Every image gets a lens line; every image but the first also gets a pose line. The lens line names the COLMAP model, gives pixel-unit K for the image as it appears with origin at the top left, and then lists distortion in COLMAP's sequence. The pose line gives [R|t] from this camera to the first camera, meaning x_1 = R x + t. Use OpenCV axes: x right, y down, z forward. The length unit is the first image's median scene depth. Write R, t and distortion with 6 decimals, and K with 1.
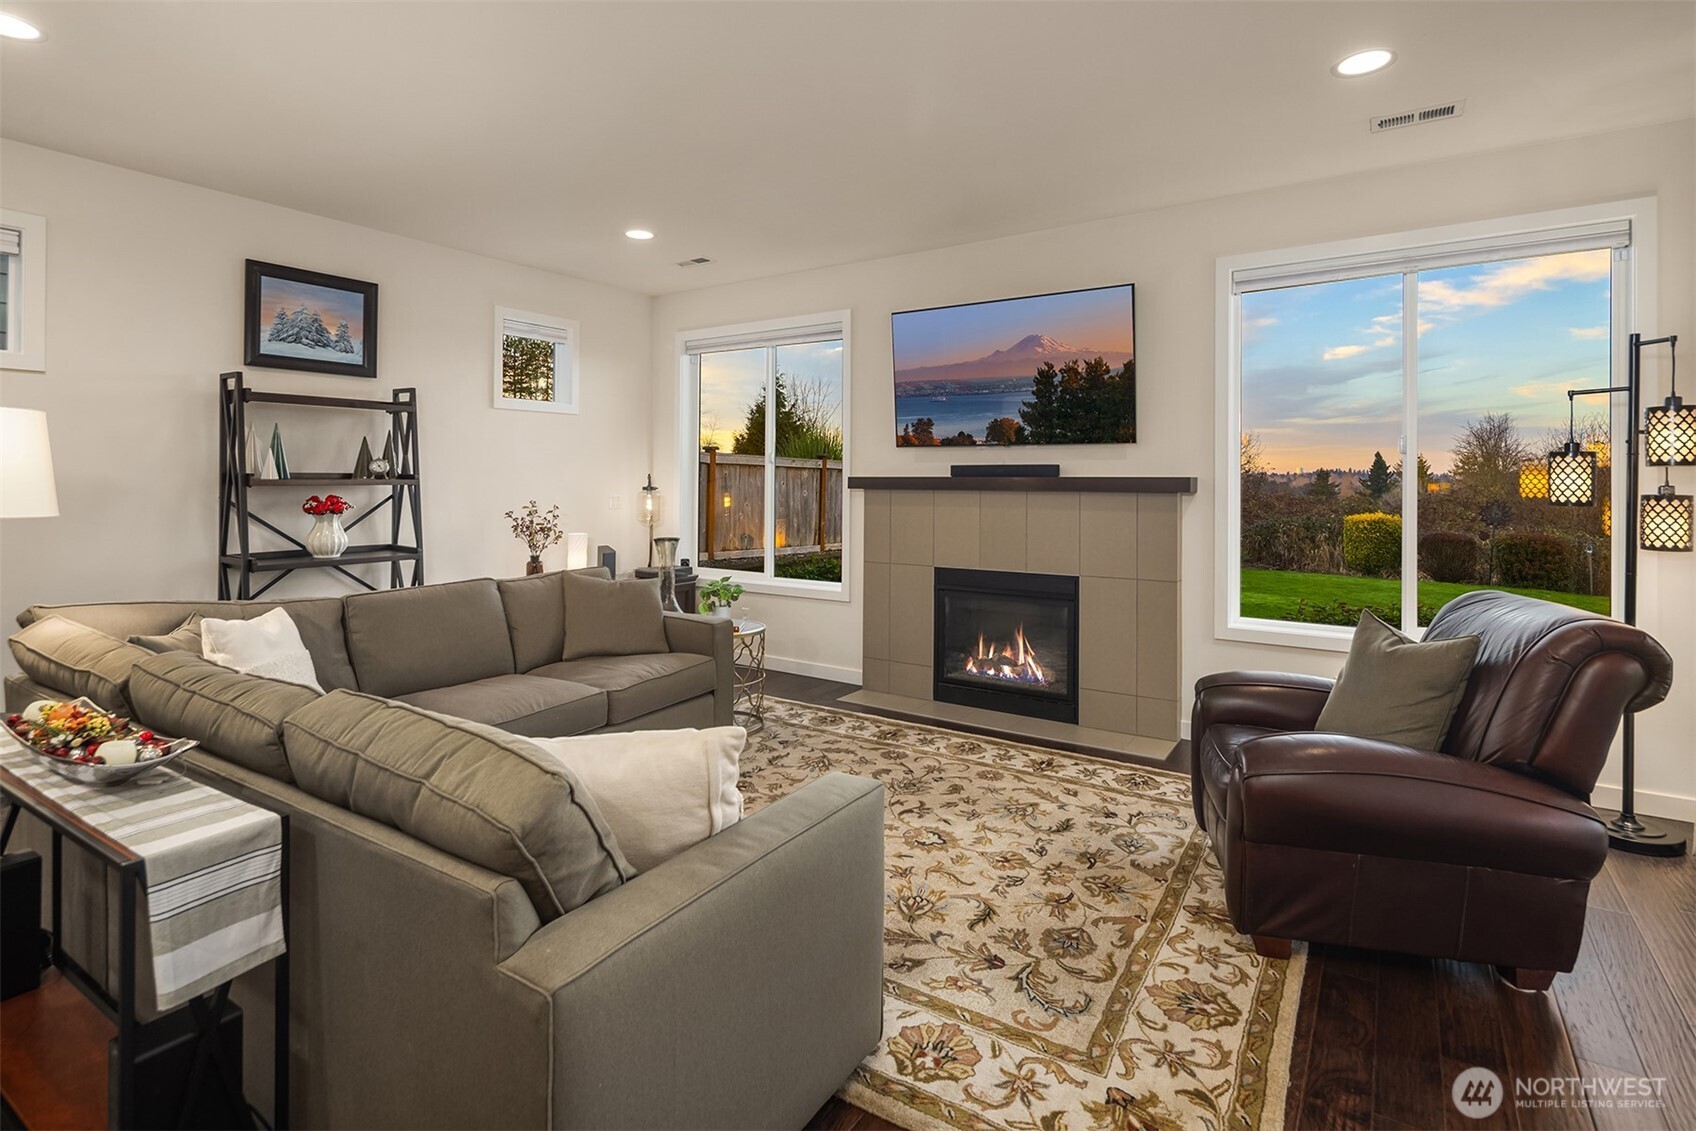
lens RADIAL K [[845.5, 0, 848.0], [0, 845.5, 565.5], [0, 0, 1]] dist [-0.001697, -0.001233]
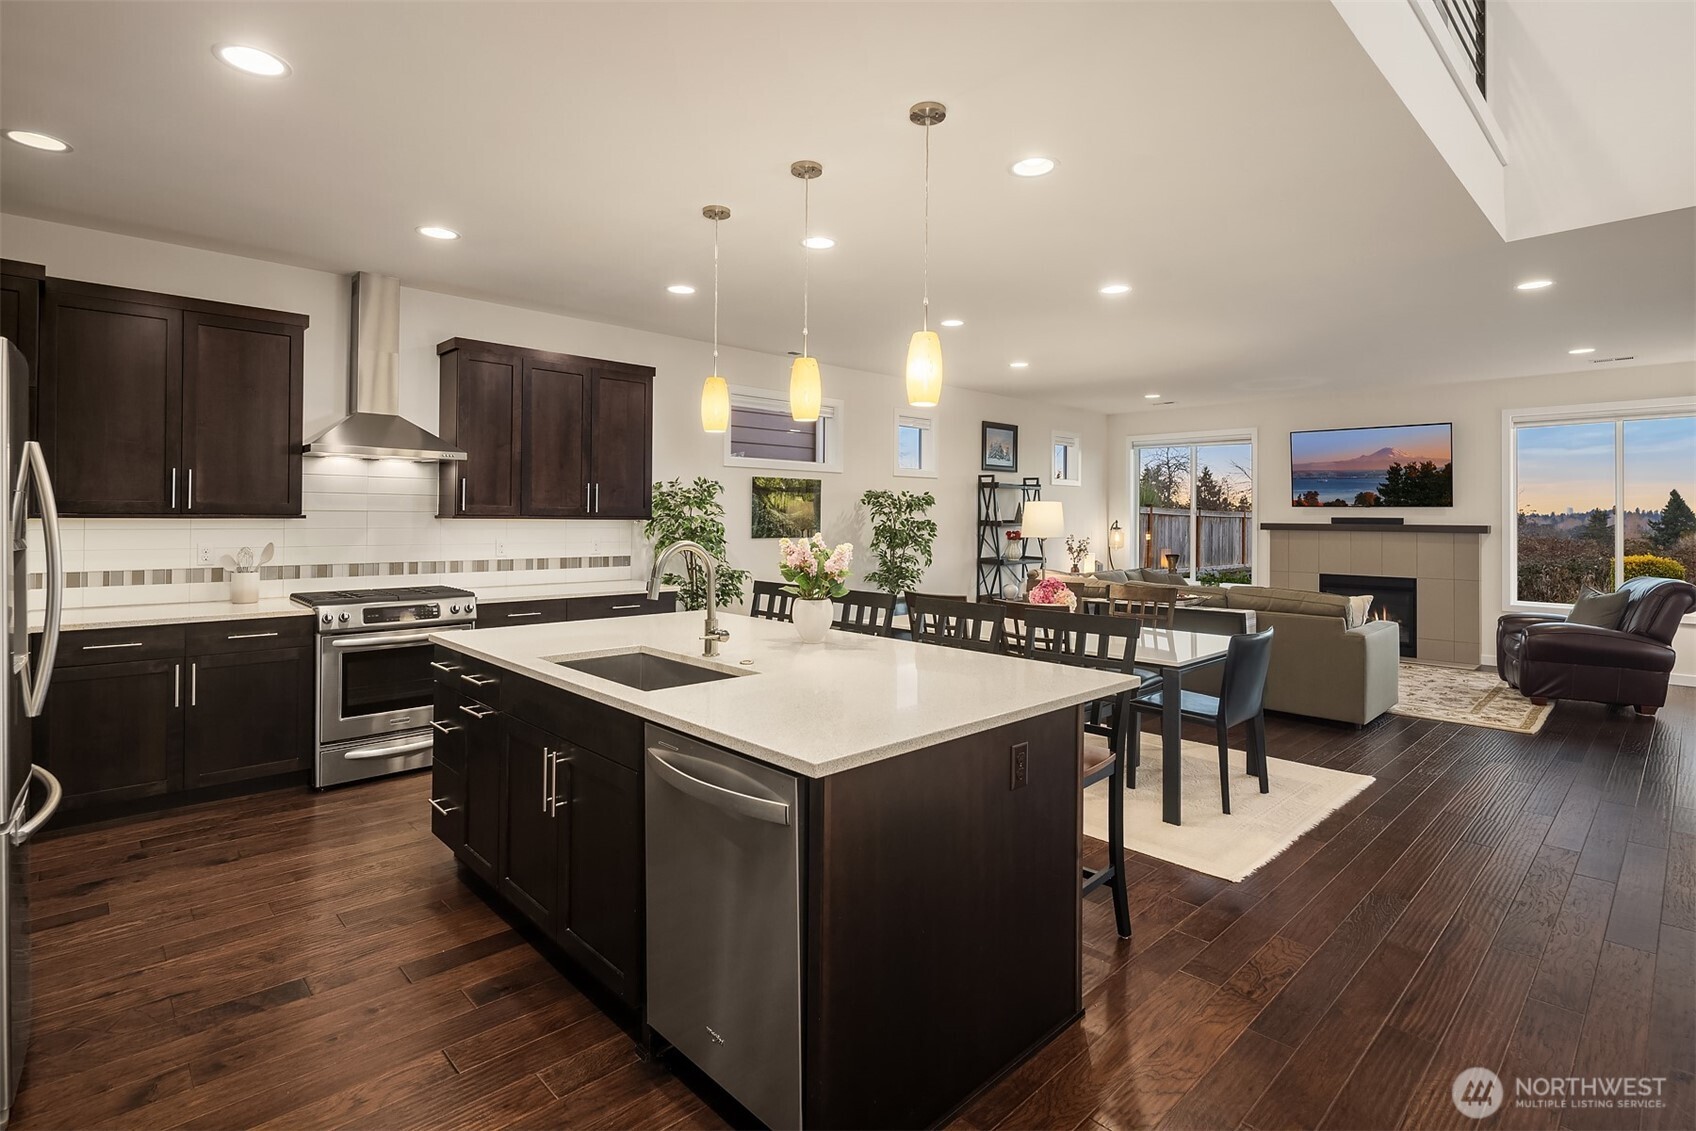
lens RADIAL K [[845.5, 0, 848.0], [0, 845.5, 565.5], [0, 0, 1]] dist [-0.001697, -0.001233]
pose [[0.976537, 0.016140, -0.214744, -0.520748], [-0.026042, 0.998720, -0.043361, 0.093403], [0.213769, 0.047936, 0.975707, -1.021881]]
